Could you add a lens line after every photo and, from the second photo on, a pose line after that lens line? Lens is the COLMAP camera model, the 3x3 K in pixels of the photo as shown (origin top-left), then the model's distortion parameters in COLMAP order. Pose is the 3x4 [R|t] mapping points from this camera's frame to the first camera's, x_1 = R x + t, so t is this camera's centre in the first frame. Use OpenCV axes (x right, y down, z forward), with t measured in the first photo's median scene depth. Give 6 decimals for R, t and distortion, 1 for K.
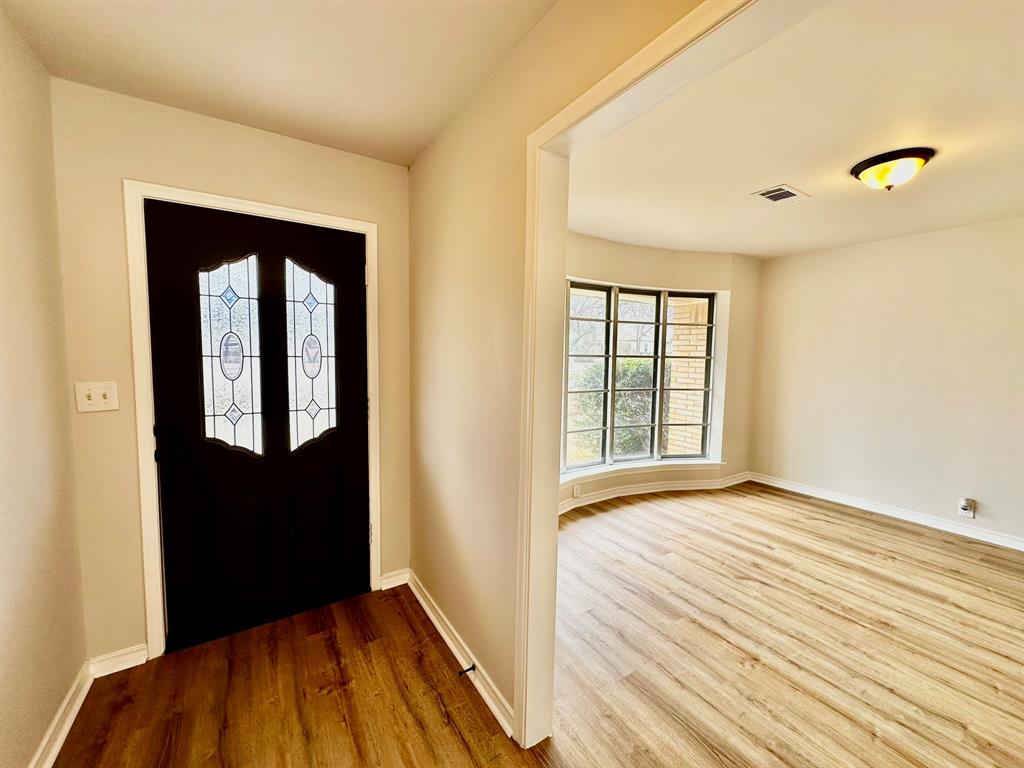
lens RADIAL K [[410.3, 0, 513.1], [0, 410.3, 382.7], [0, 0, 1]] dist [-0.000230, 0.000782]
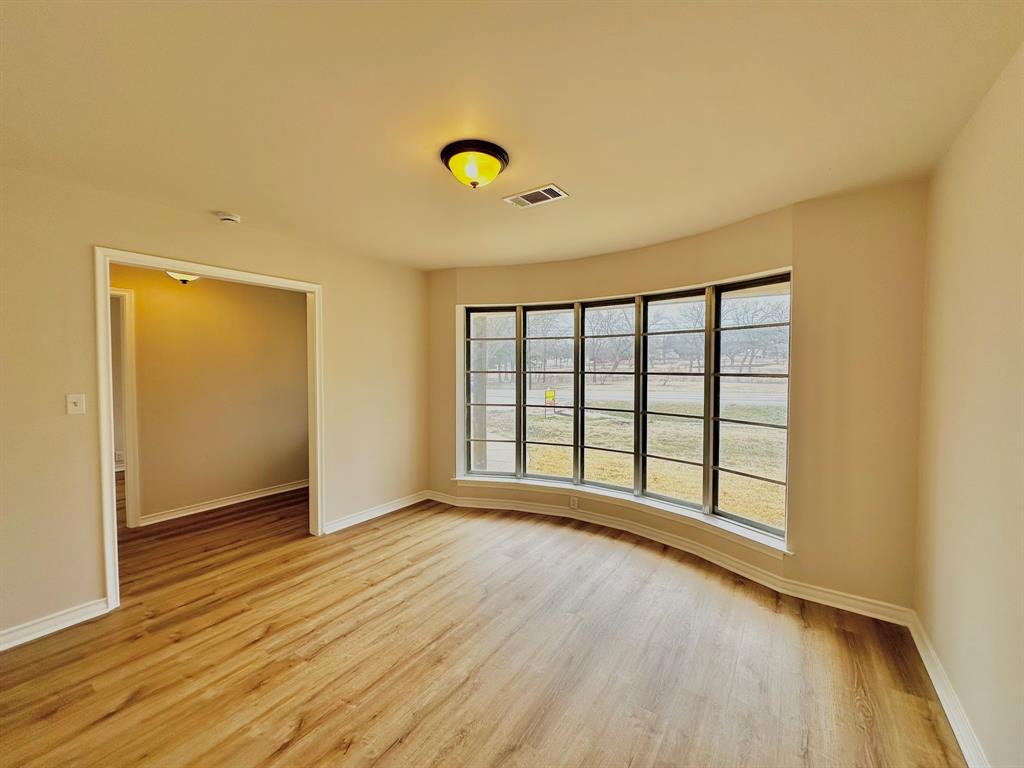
lens RADIAL K [[410.3, 0, 513.1], [0, 410.3, 382.7], [0, 0, 1]] dist [-0.000230, 0.000782]
pose [[0.359989, 0.014958, -0.932837, 1.744149], [-0.069163, 0.997548, -0.010695, -0.029092], [0.930389, 0.068368, 0.360141, 0.755535]]
